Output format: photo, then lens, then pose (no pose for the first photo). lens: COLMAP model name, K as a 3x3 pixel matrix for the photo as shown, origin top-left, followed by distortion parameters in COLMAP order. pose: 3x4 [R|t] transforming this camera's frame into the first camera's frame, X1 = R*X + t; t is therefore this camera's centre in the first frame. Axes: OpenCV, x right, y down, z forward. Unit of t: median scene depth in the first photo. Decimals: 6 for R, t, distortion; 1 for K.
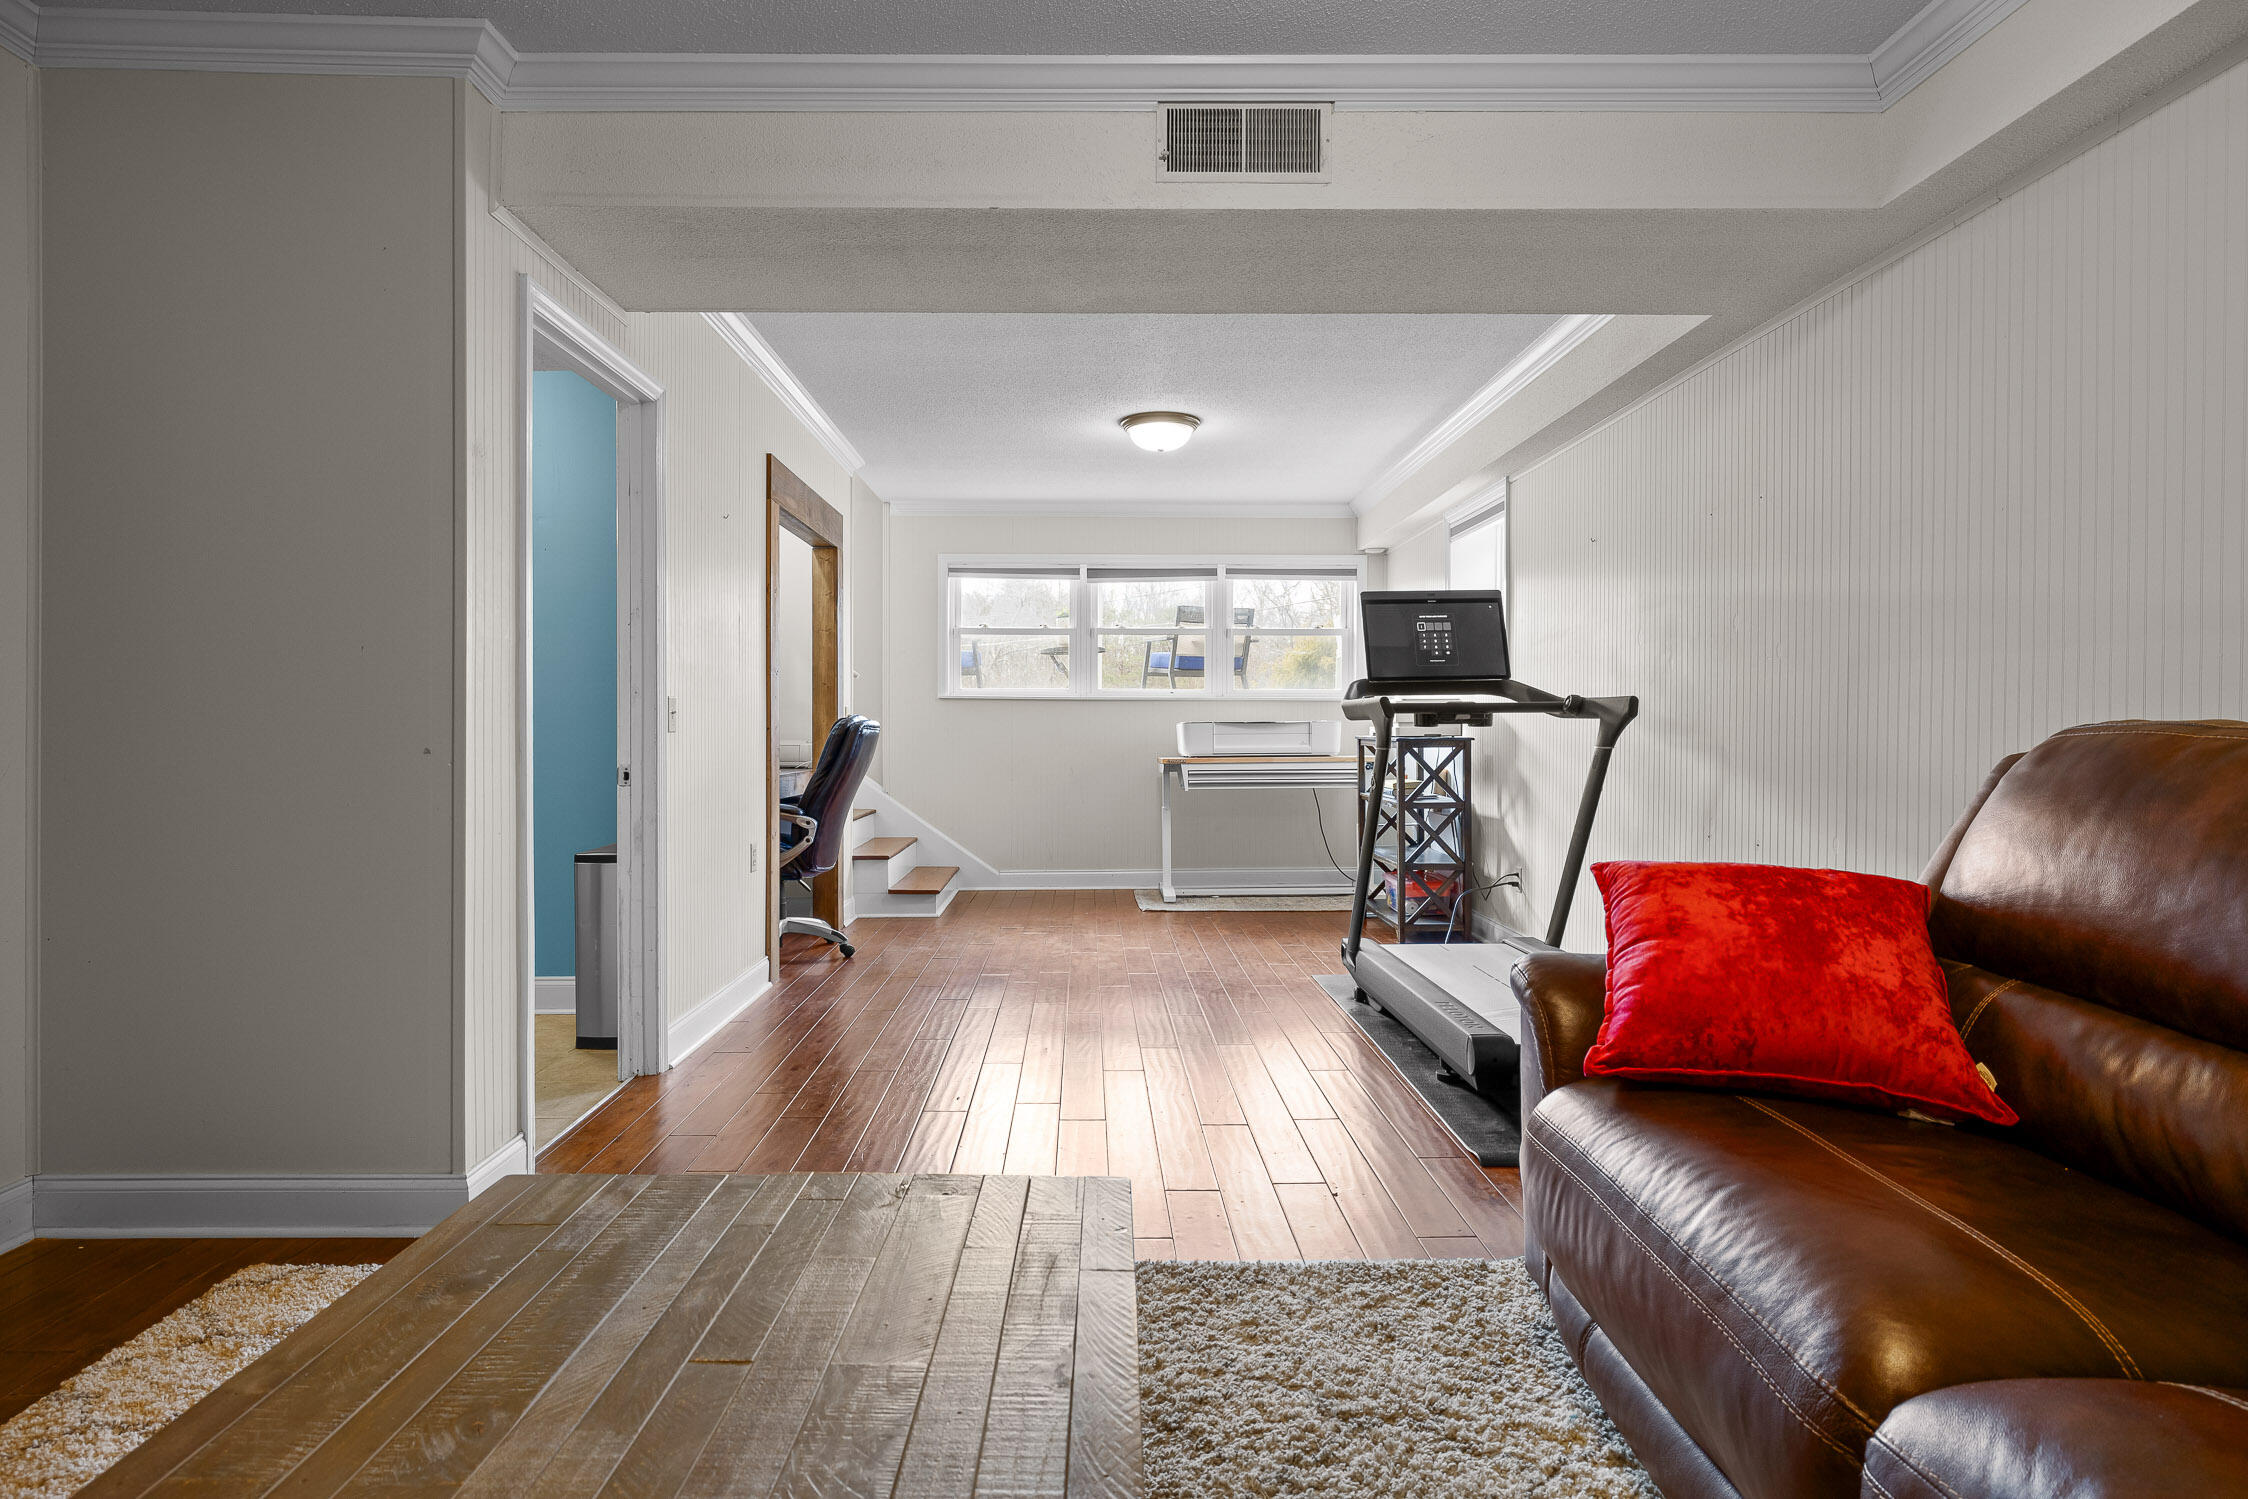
lens RADIAL K [[1227.0, 0, 1108.8], [0, 1227.0, 745.8], [0, 0, 1]] dist [-0.001048, 0.001300]
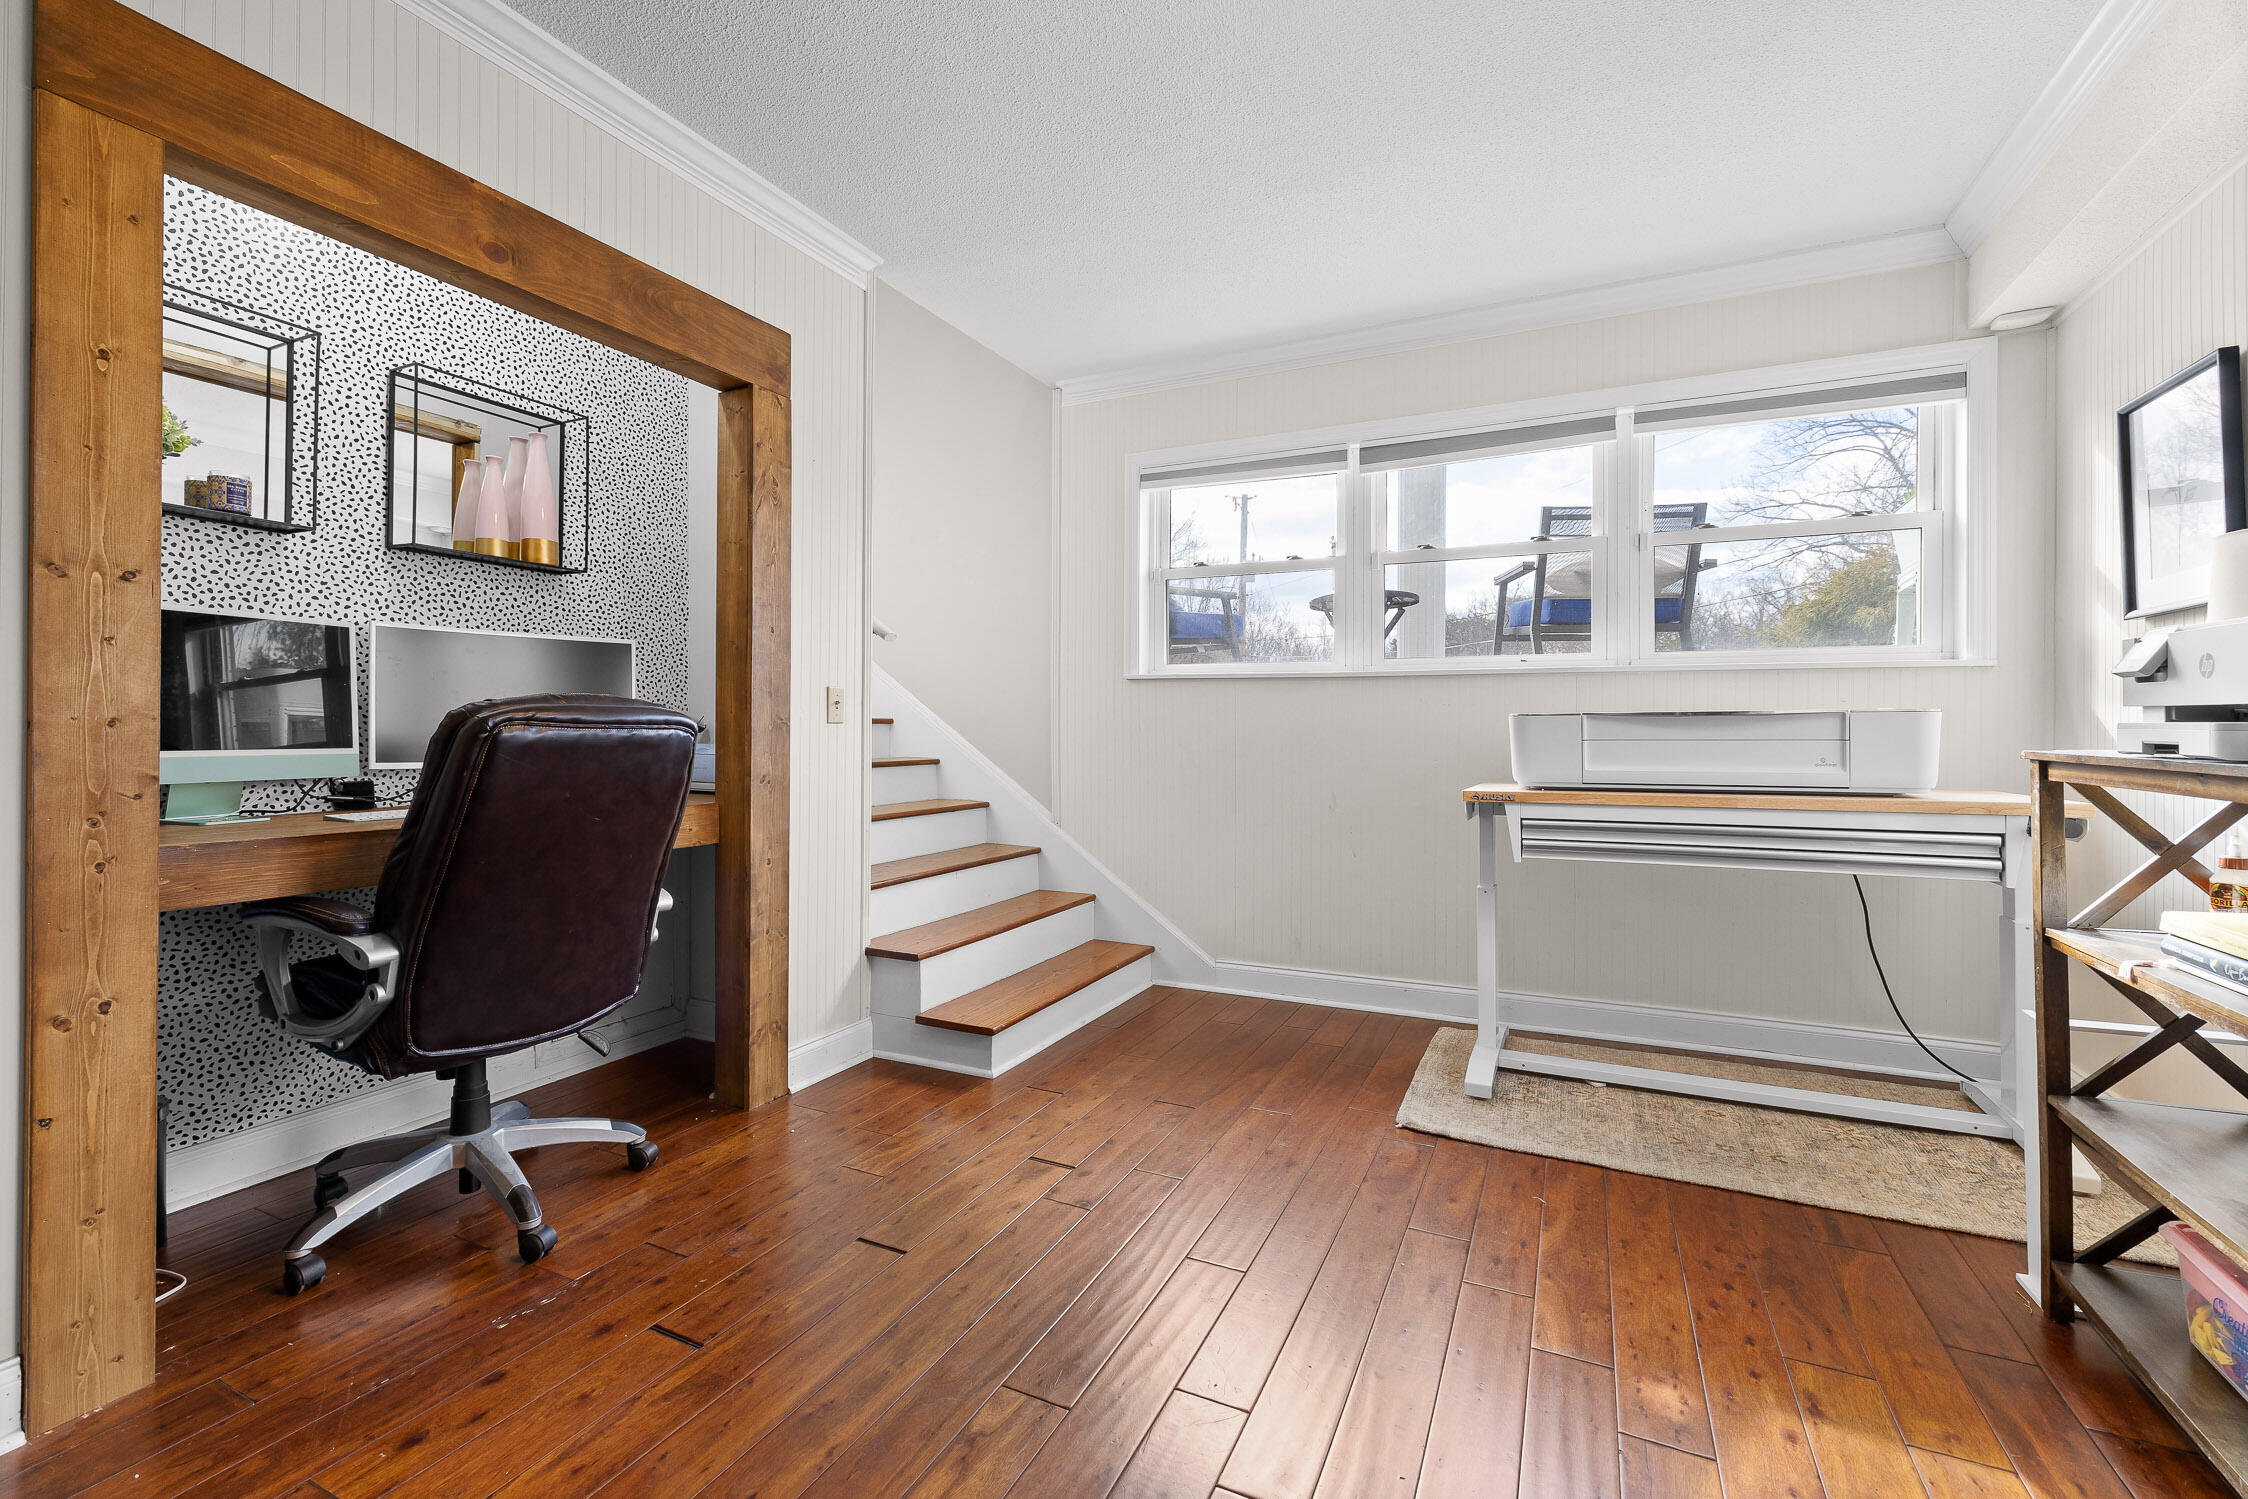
lens RADIAL K [[949.2, 0, 1129.4], [0, 949.2, 726.6], [0, 0, 1]] dist [0.004877, -0.000755]
pose [[0.894160, 0.000317, -0.447748, 0.092424], [-0.007602, 0.999866, -0.014472, -0.007990], [0.447683, 0.016344, 0.894043, 0.608253]]
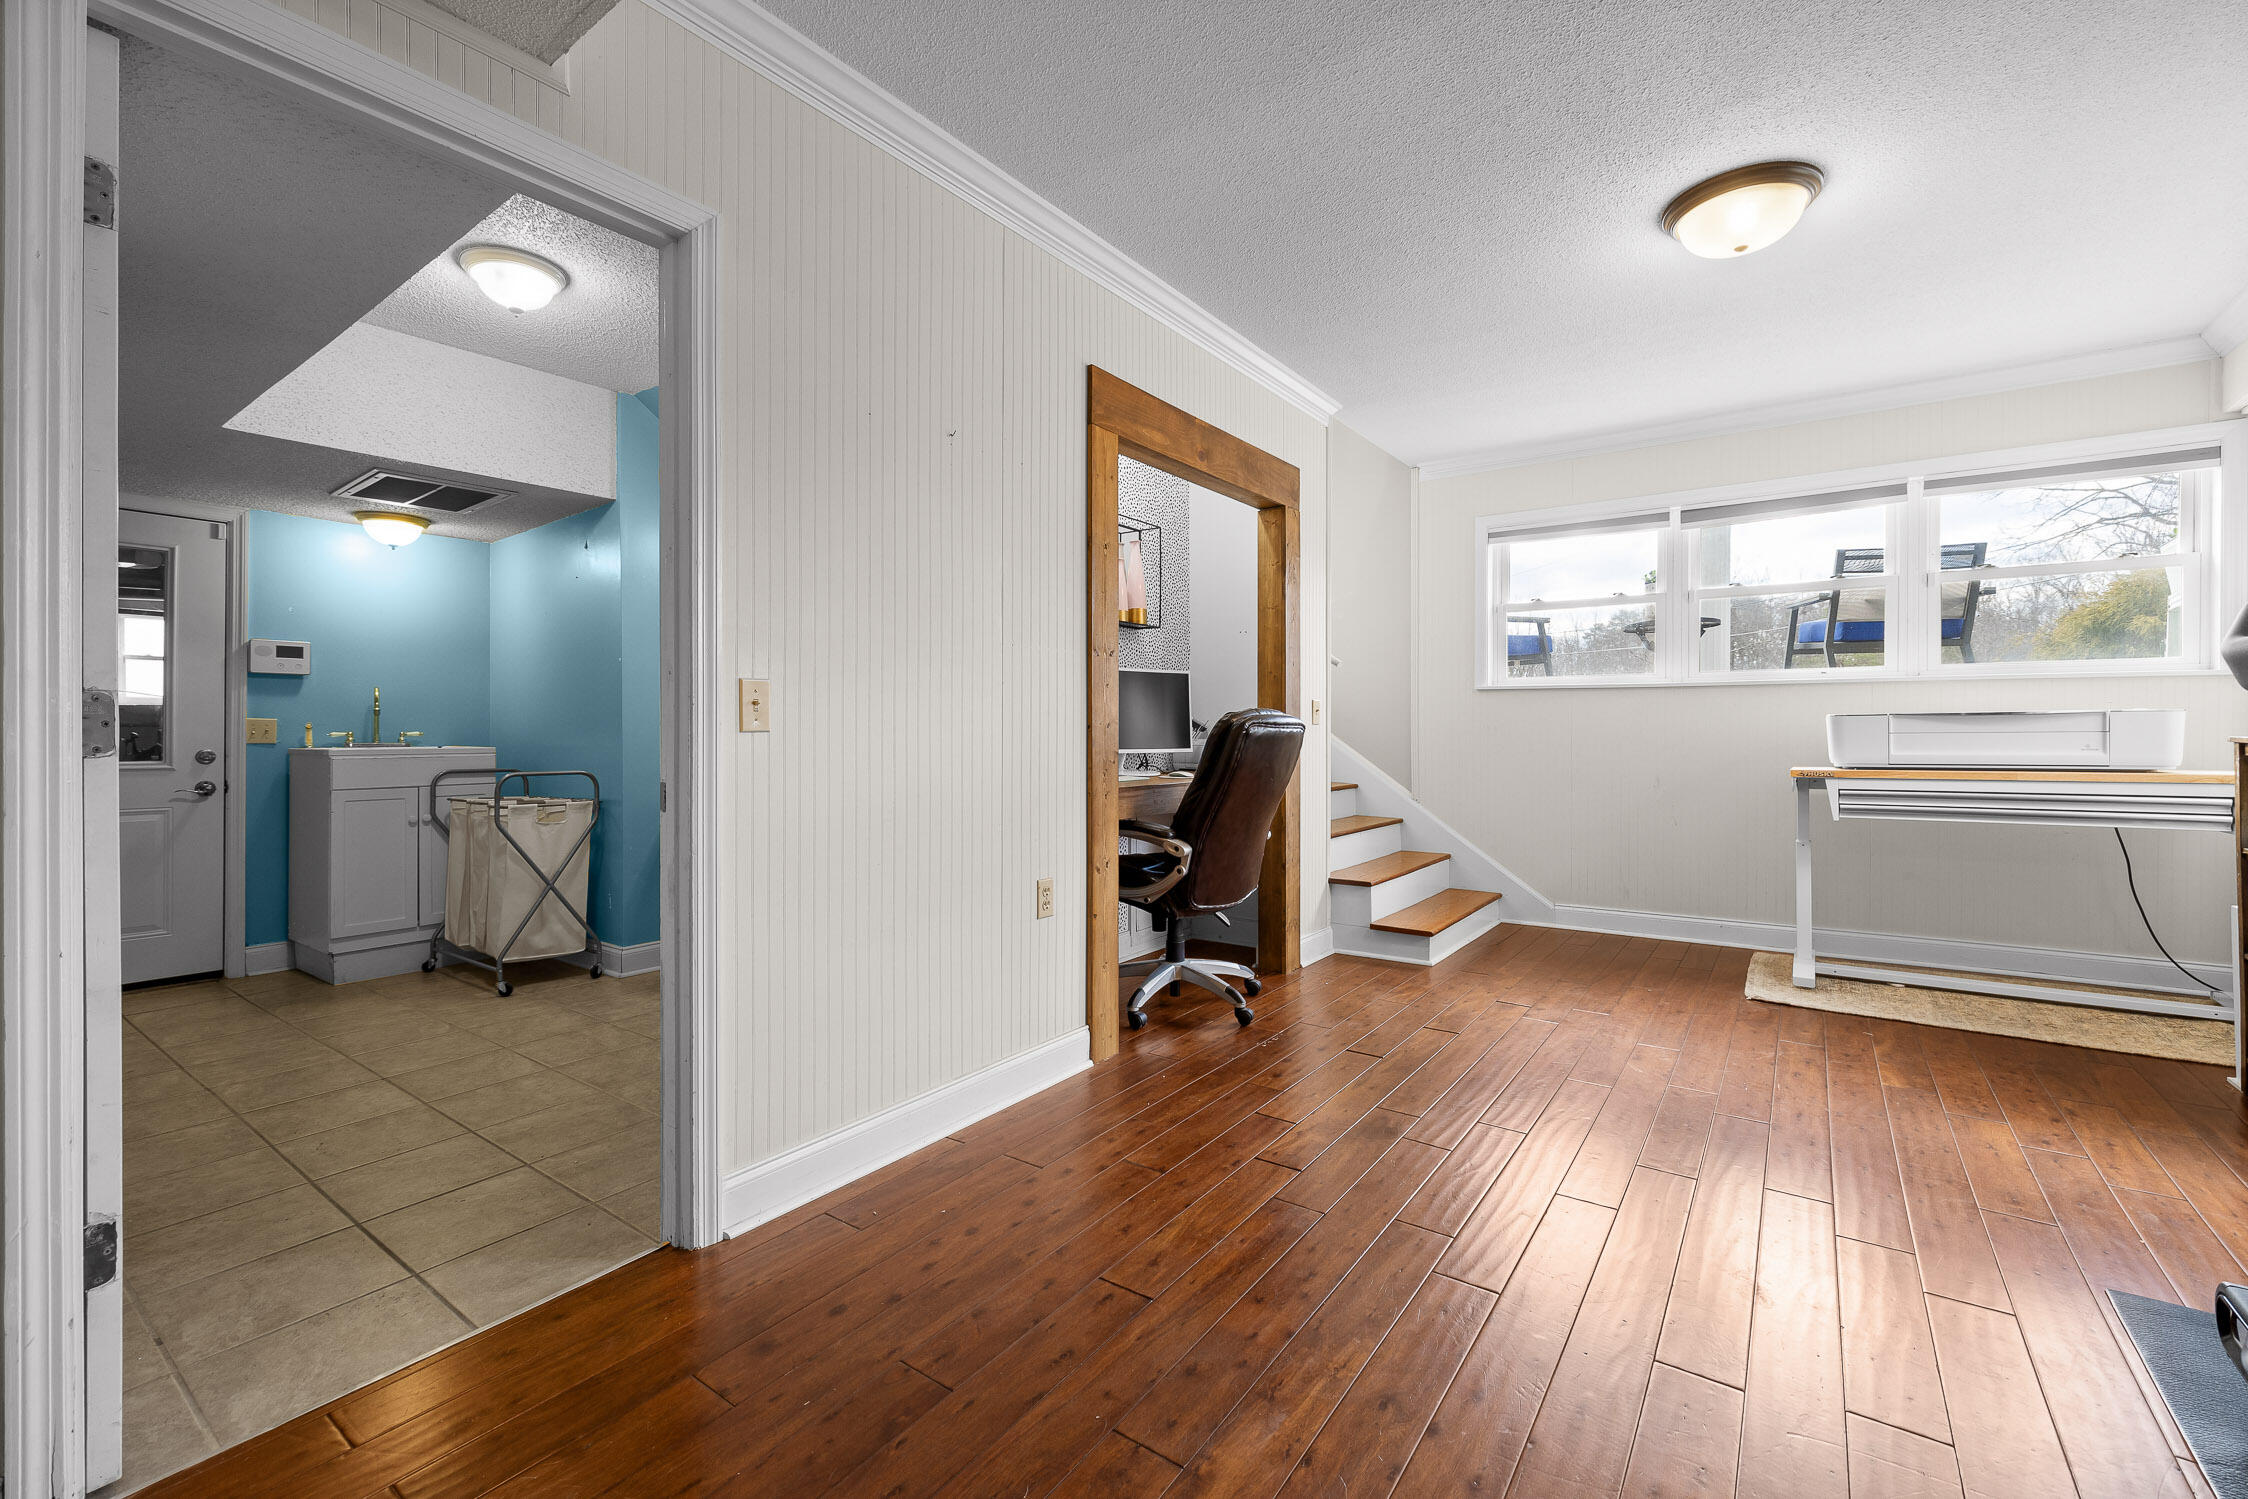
lens RADIAL K [[949.2, 0, 1128.6], [0, 949.2, 735.5], [0, 0, 1]] dist [0.004877, -0.000755]
pose [[0.802835, 0.000645, -0.596201, 0.062633], [-0.004571, 0.999977, -0.005073, -0.003868], [0.596184, 0.006798, 0.802819, 0.368658]]
